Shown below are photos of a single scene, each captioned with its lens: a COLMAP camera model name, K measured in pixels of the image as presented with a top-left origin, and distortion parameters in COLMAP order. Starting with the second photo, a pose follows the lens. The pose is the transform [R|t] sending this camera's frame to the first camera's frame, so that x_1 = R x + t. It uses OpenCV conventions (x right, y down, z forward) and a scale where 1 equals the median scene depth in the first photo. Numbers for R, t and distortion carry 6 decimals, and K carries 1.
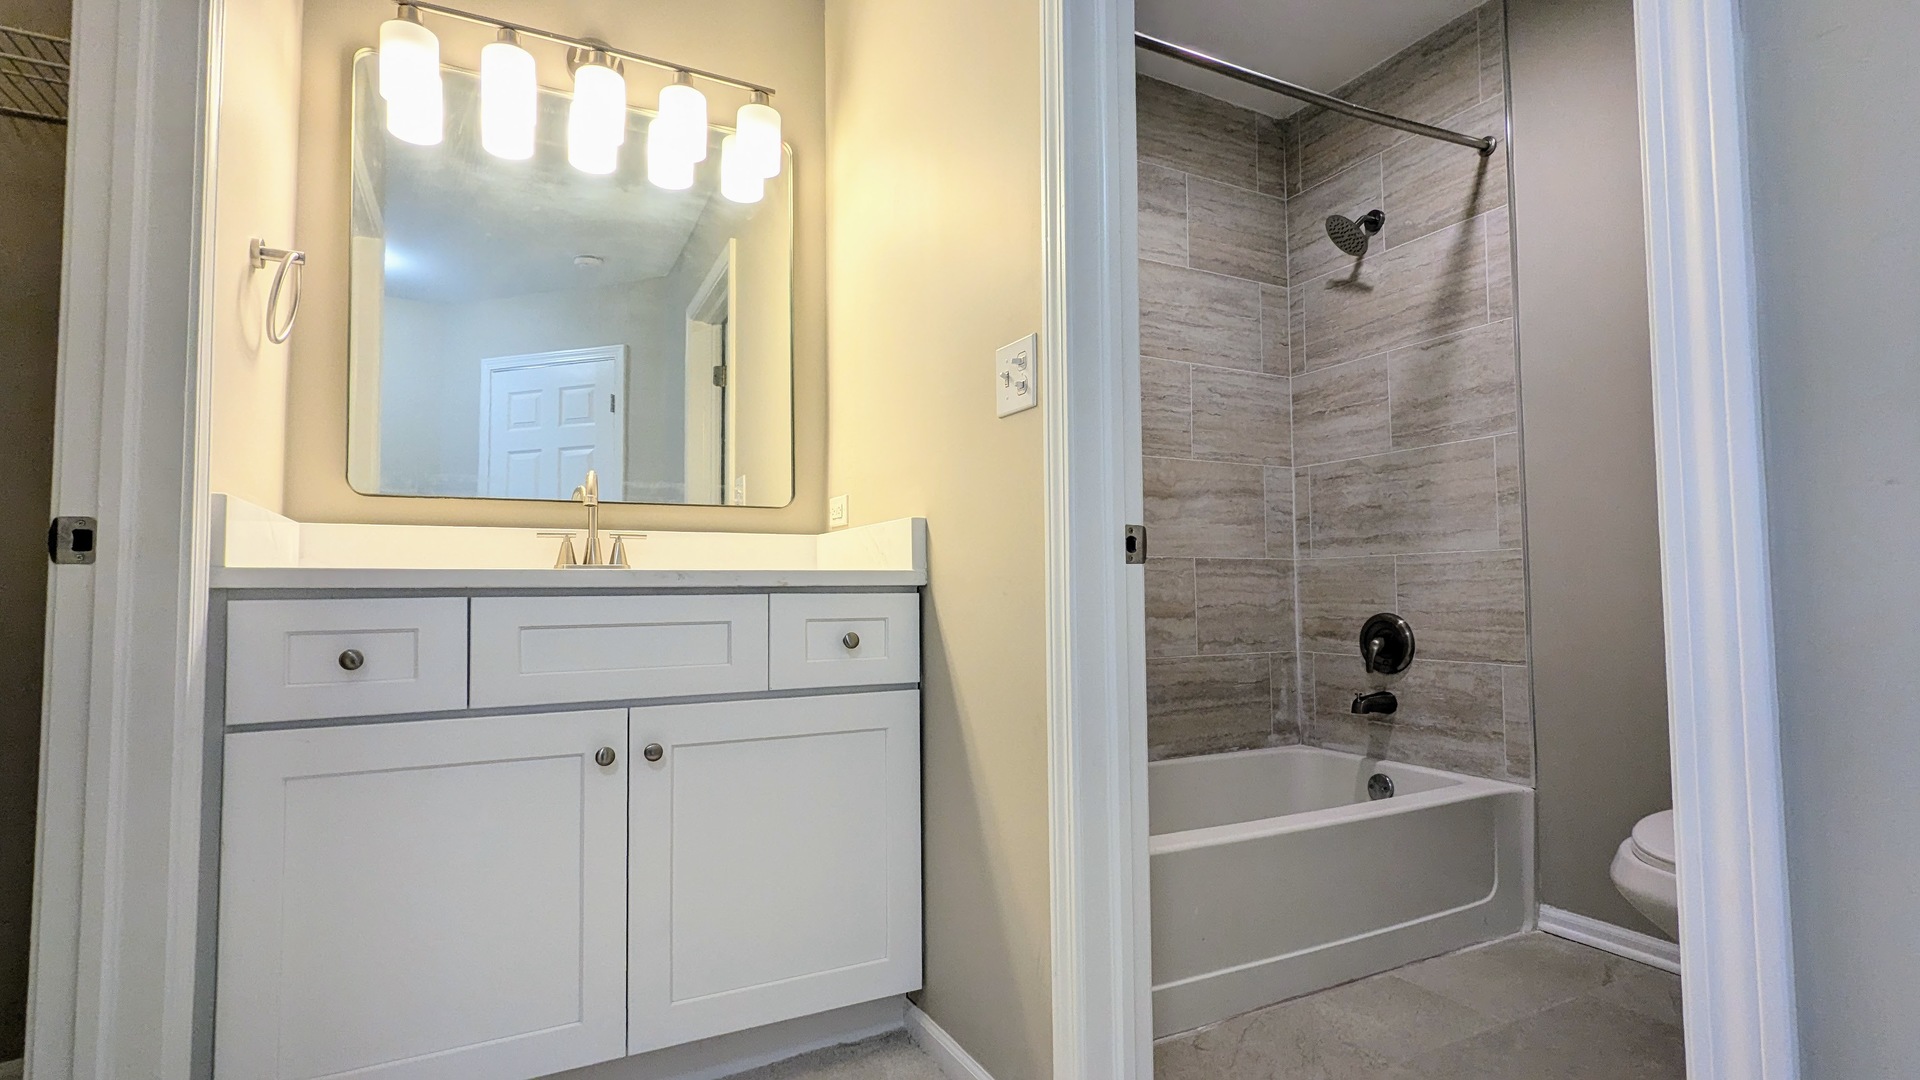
lens RADIAL K [[911.7, 0, 950.5], [0, 911.7, 548.5], [0, 0, 1]] dist [-0.002033, 0.003526]
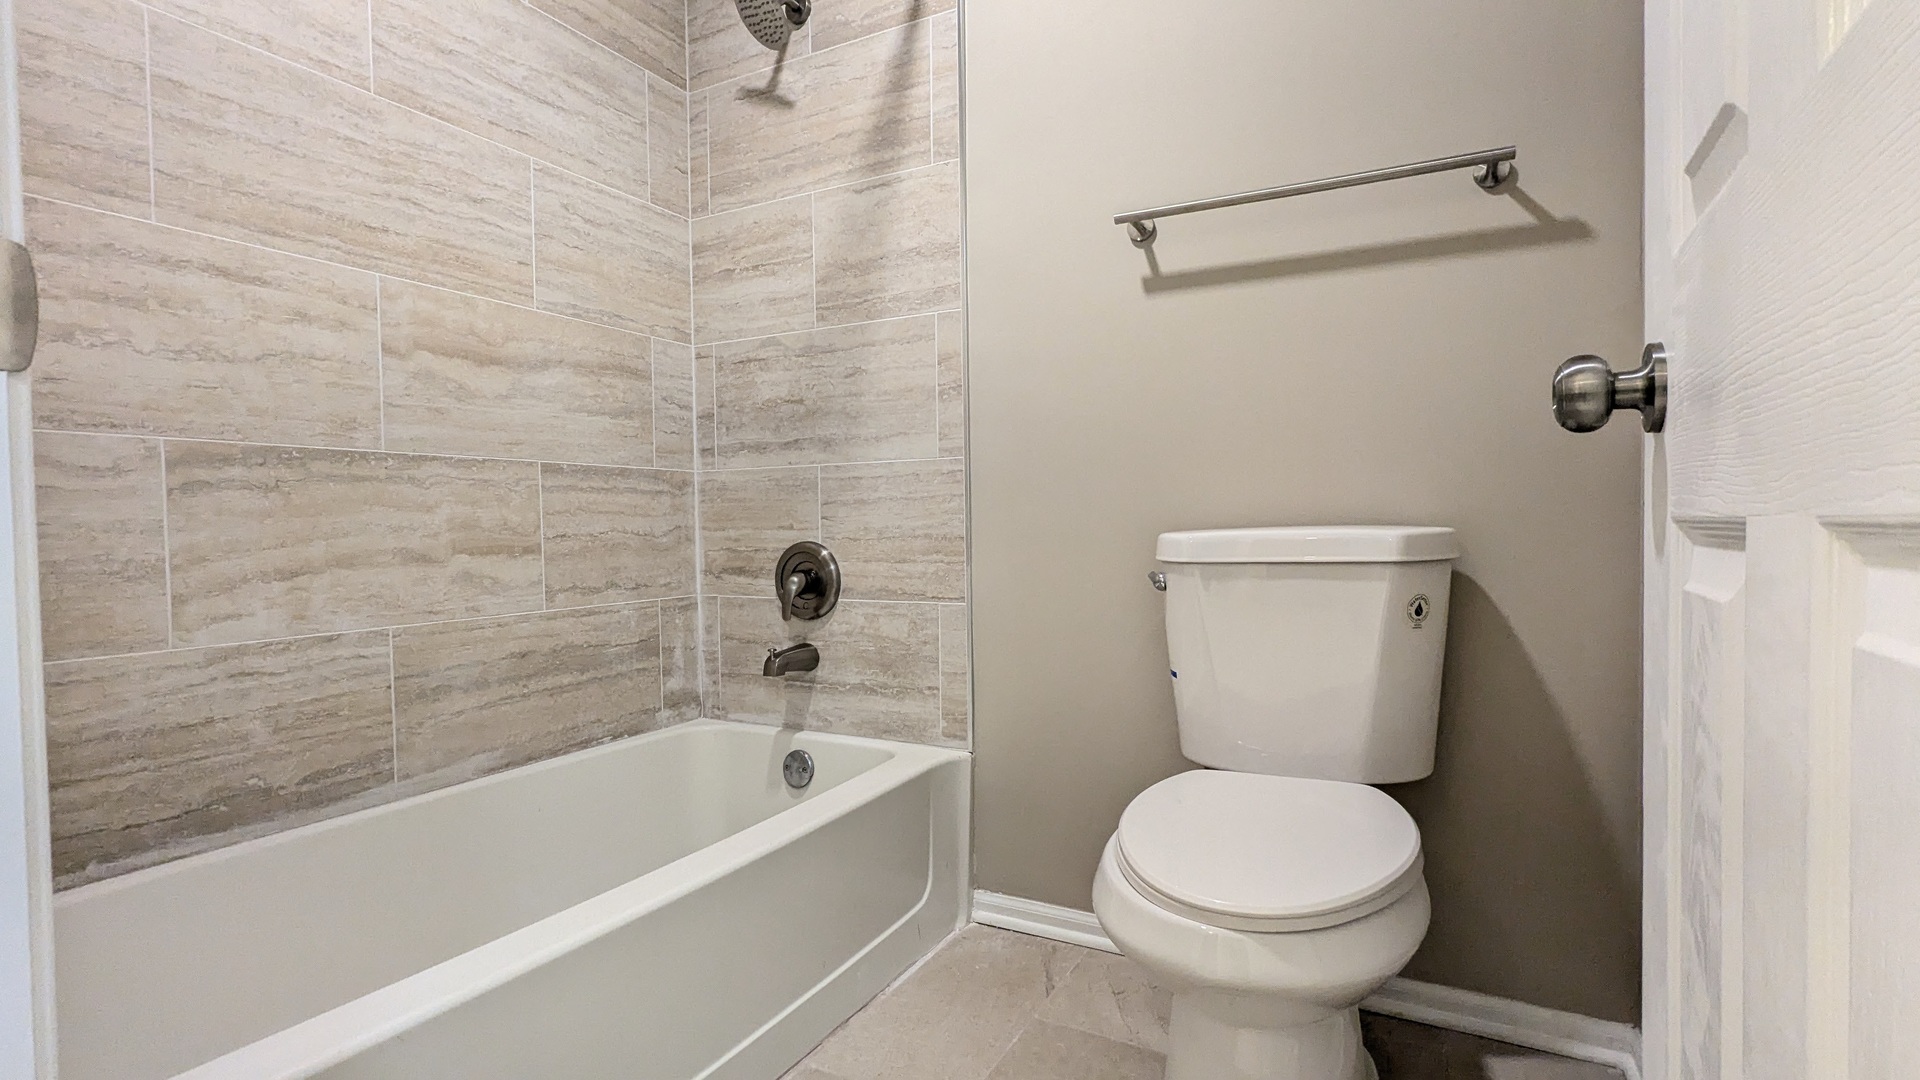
lens RADIAL K [[911.7, 0, 965.1], [0, 911.7, 546.6], [0, 0, 1]] dist [-0.002033, 0.003526]
pose [[0.819368, -0.019841, 0.572925, 0.144372], [-0.020774, 0.997717, 0.064262, 0.022768], [-0.572892, -0.064556, 0.817085, 0.291501]]
